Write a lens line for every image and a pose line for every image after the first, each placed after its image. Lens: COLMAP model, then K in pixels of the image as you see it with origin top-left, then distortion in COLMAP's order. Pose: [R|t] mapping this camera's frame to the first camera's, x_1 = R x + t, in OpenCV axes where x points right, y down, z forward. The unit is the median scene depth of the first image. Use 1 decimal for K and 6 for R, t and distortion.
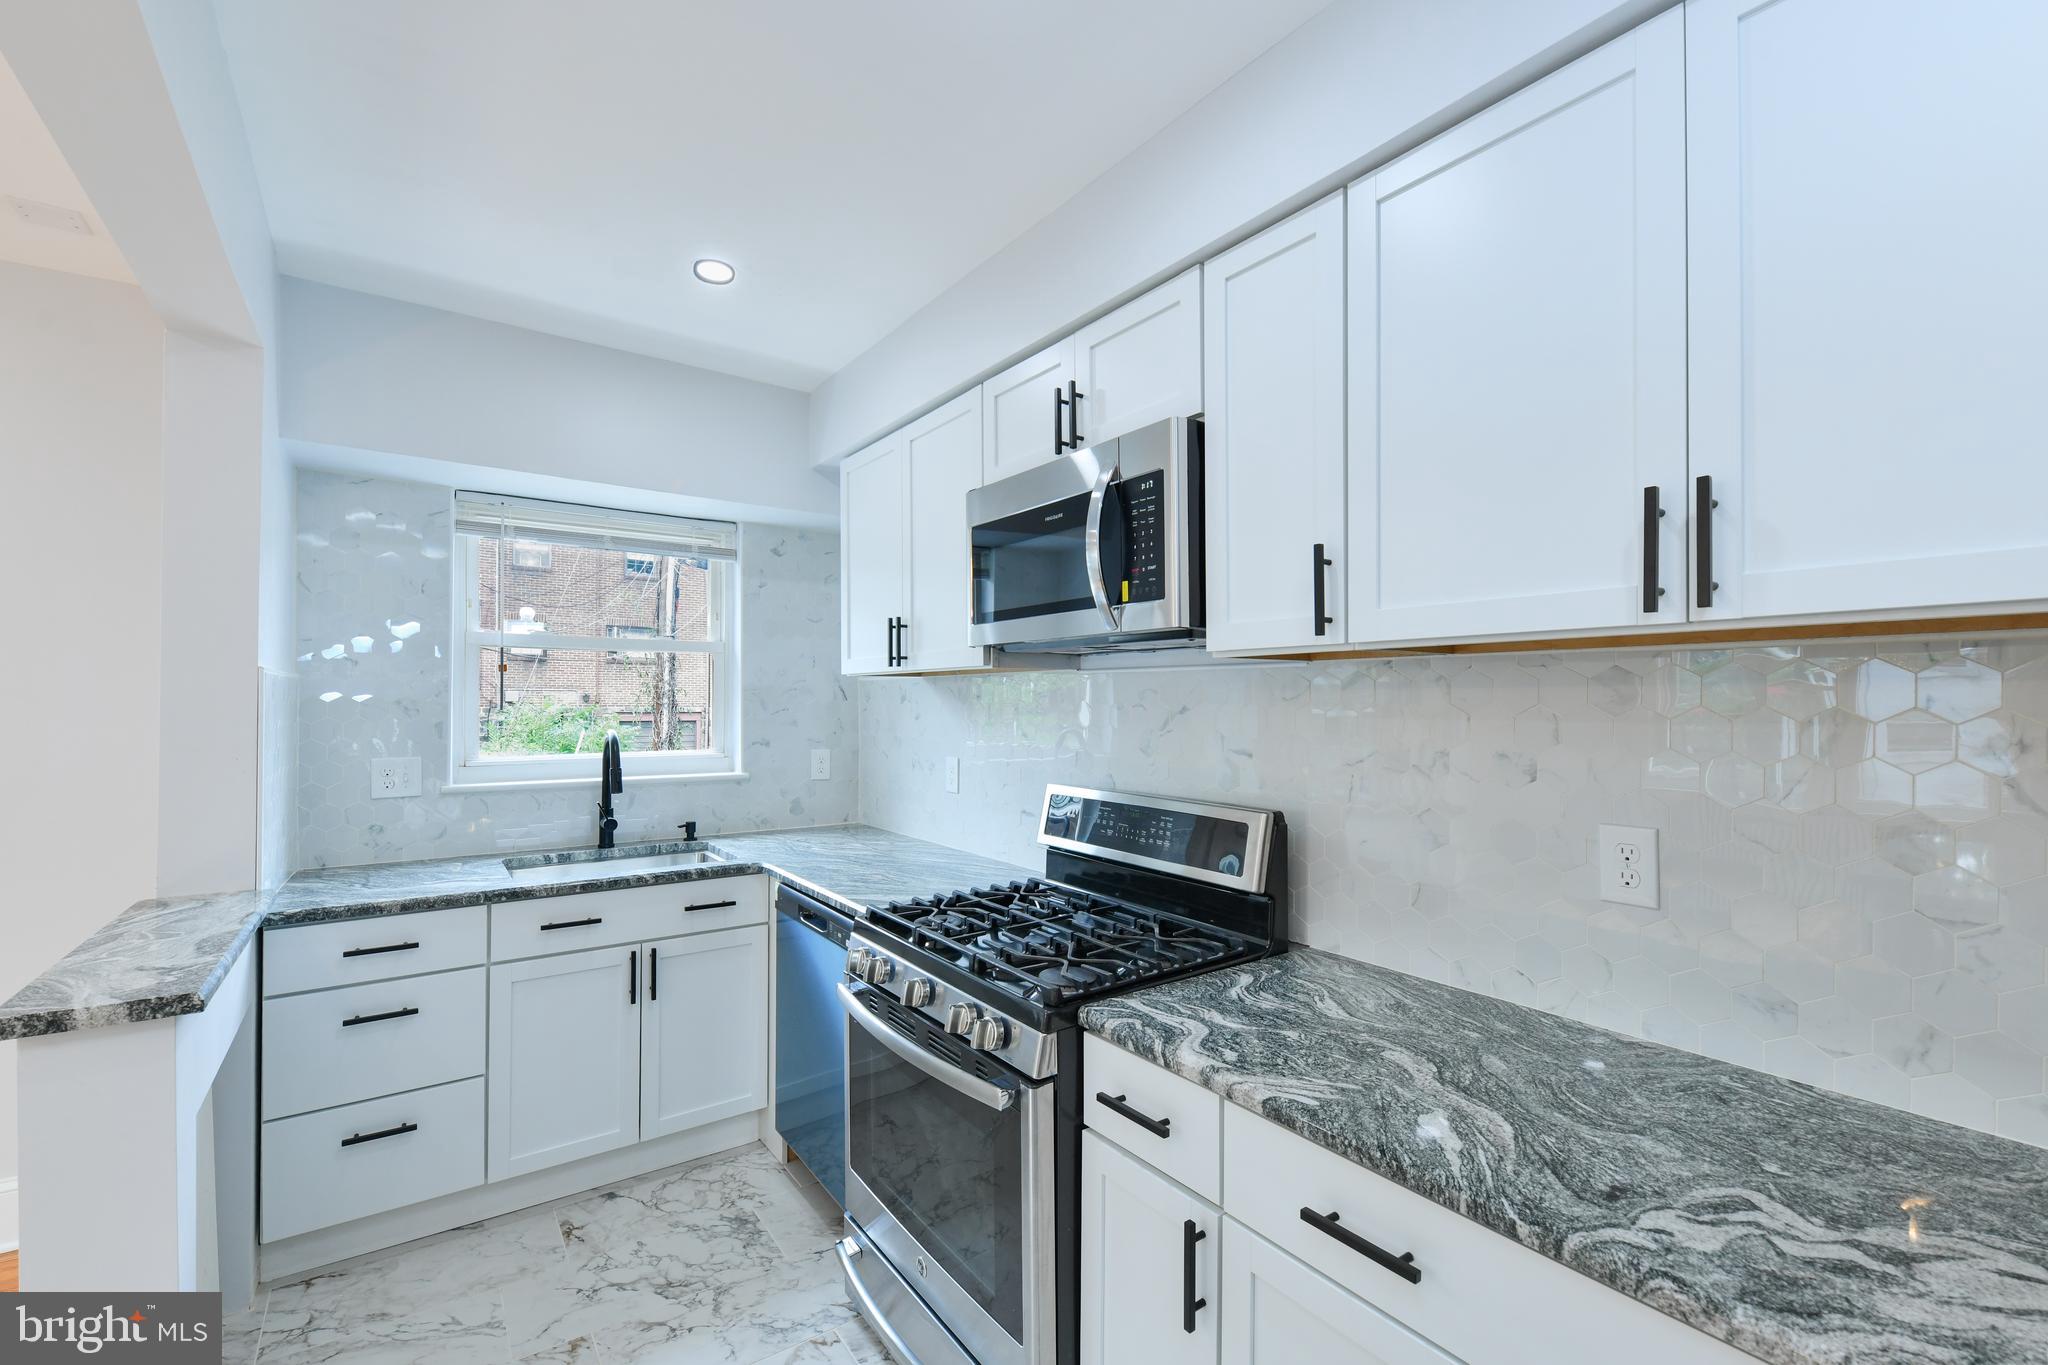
lens RADIAL K [[845.1, 0, 1034.3], [0, 845.1, 698.8], [0, 0, 1]] dist [0.009953, -0.003699]
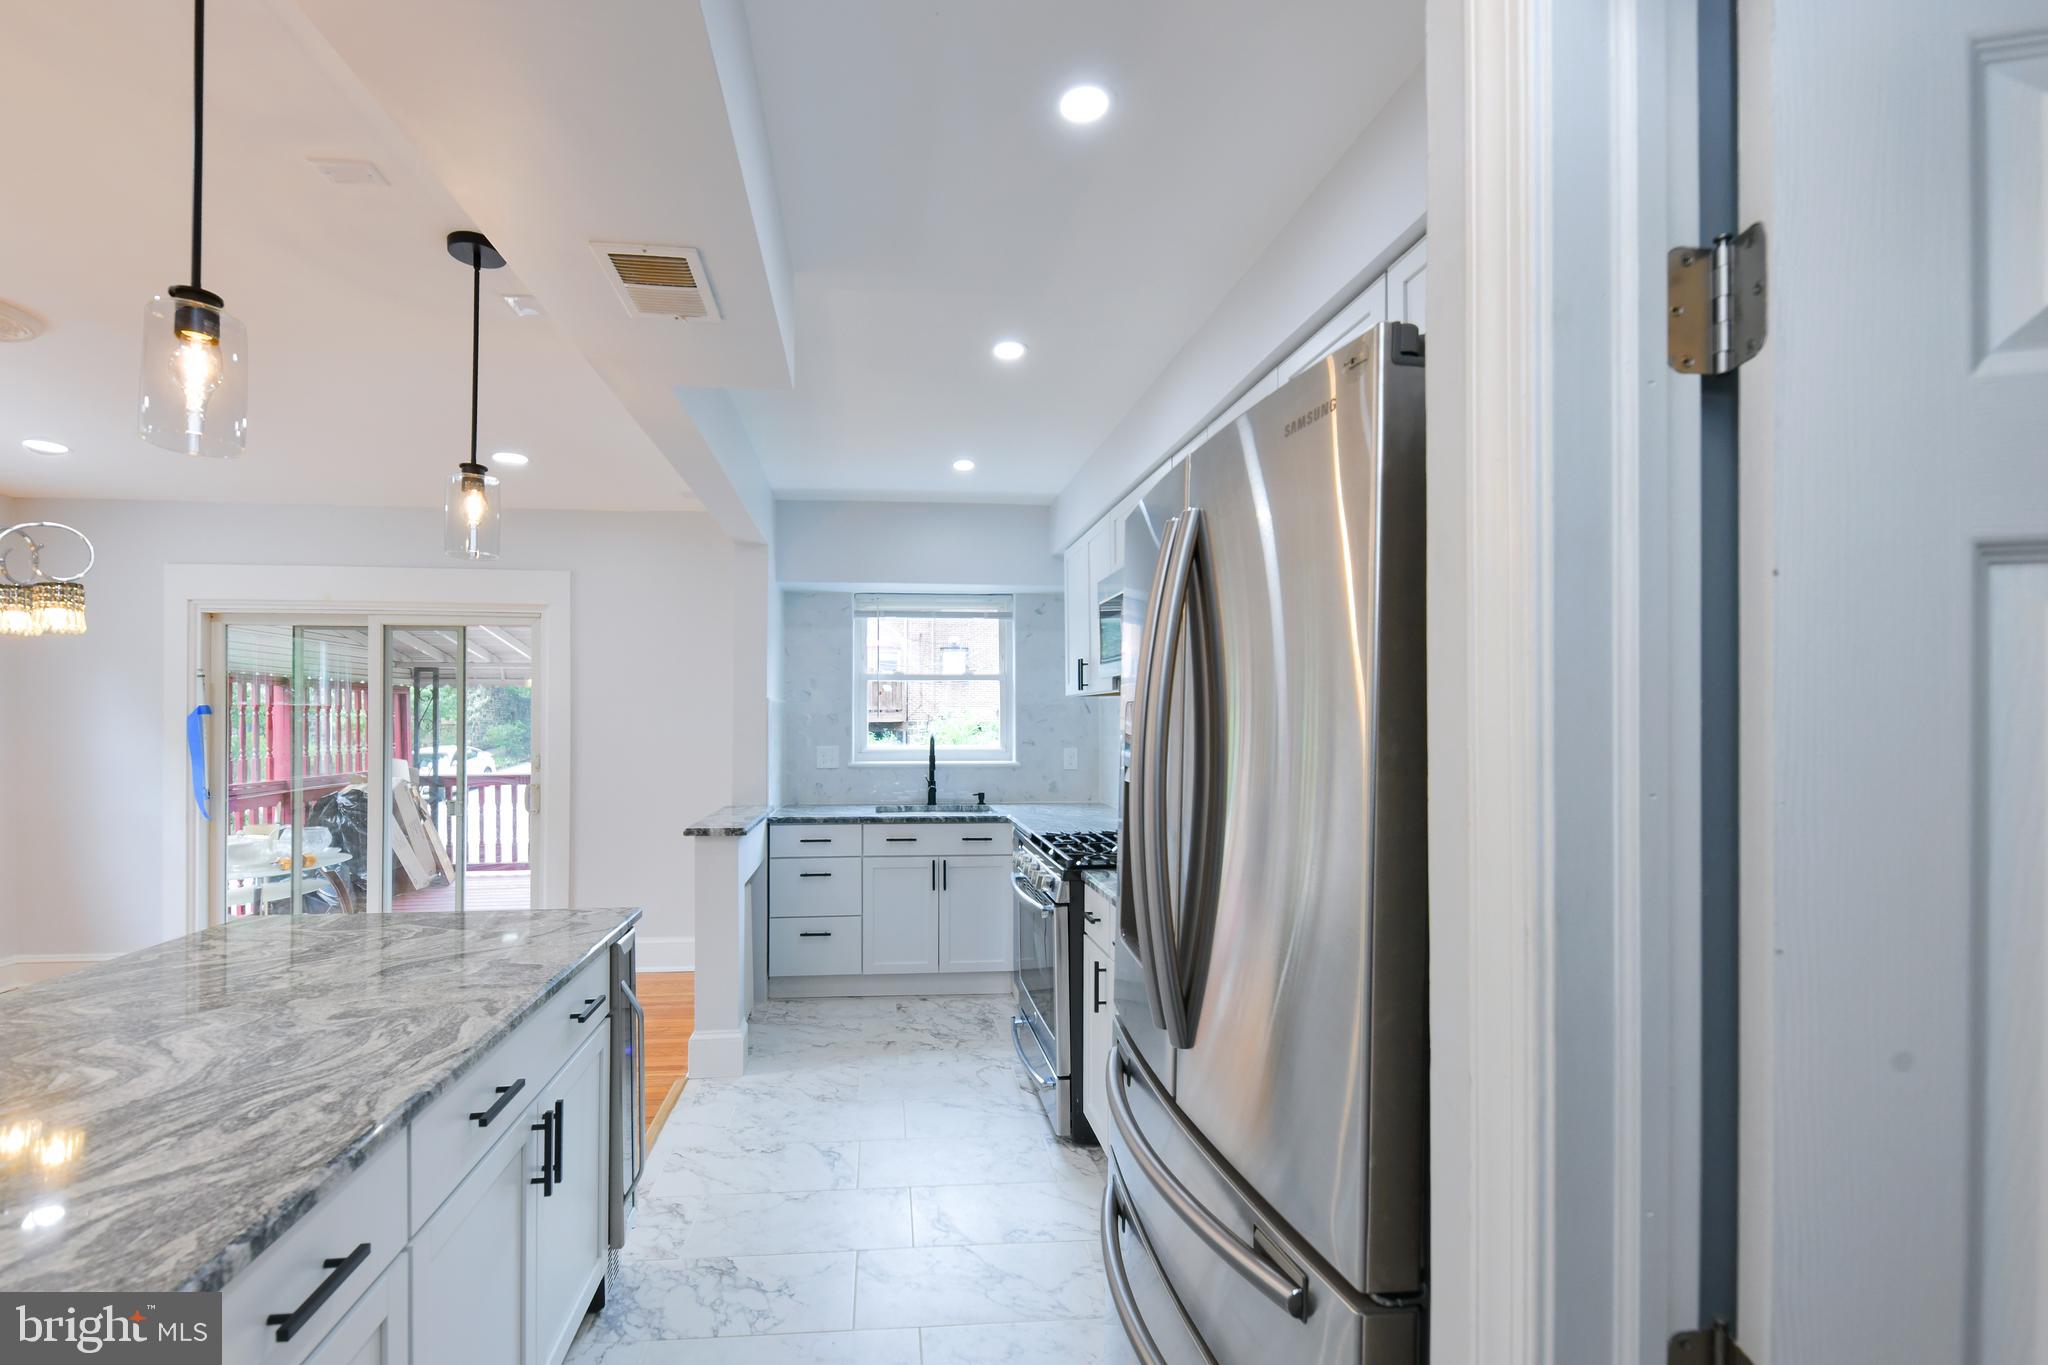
lens RADIAL K [[887.3, 0, 1004.1], [0, 887.3, 717.4], [0, 0, 1]] dist [-0.006967, -0.001185]
pose [[0.877108, -0.002887, -0.480284, 0.586283], [0.004455, 0.999988, 0.002125, 0.007514], [0.480272, -0.004003, 0.877110, -0.575156]]
